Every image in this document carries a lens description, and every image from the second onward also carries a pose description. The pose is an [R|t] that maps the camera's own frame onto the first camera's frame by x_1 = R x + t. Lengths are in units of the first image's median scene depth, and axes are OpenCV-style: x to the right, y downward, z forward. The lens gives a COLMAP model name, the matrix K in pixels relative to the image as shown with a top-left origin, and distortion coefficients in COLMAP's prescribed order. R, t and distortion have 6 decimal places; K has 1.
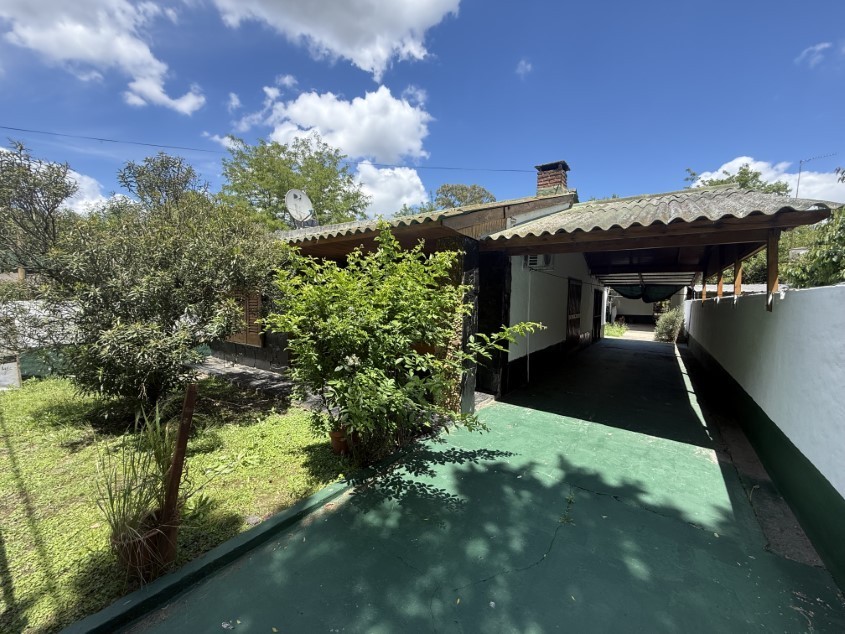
lens RADIAL K [[337.5, 0, 420.9], [0, 337.5, 316.9], [0, 0, 1]] dist [-0.000224, 0.000261]
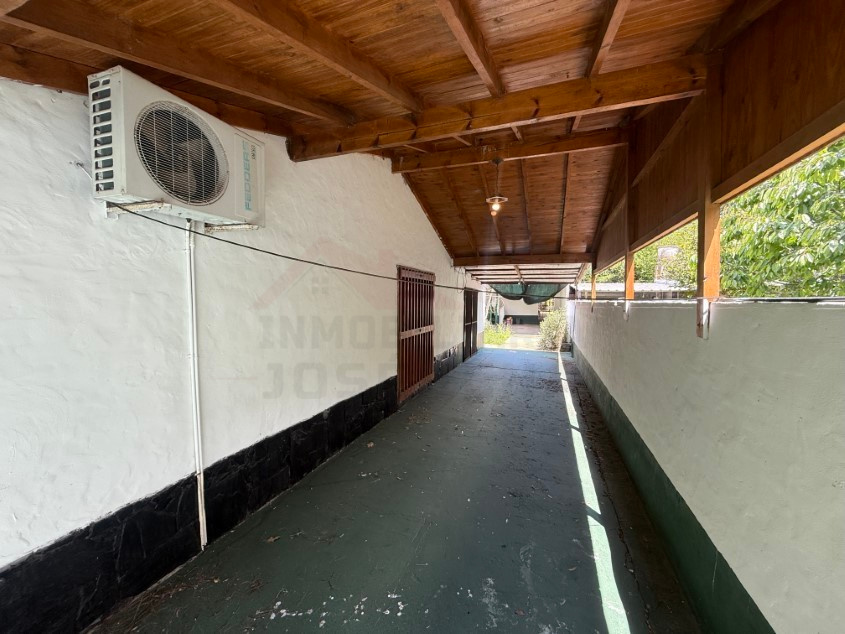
lens RADIAL K [[337.5, 0, 424.1], [0, 337.5, 316.8], [0, 0, 1]] dist [-0.000224, 0.000261]
pose [[0.964023, -0.019326, 0.265115, 0.267782], [0.018412, 0.999813, 0.005932, -0.027043], [-0.265180, -0.000837, 0.964199, 0.358739]]
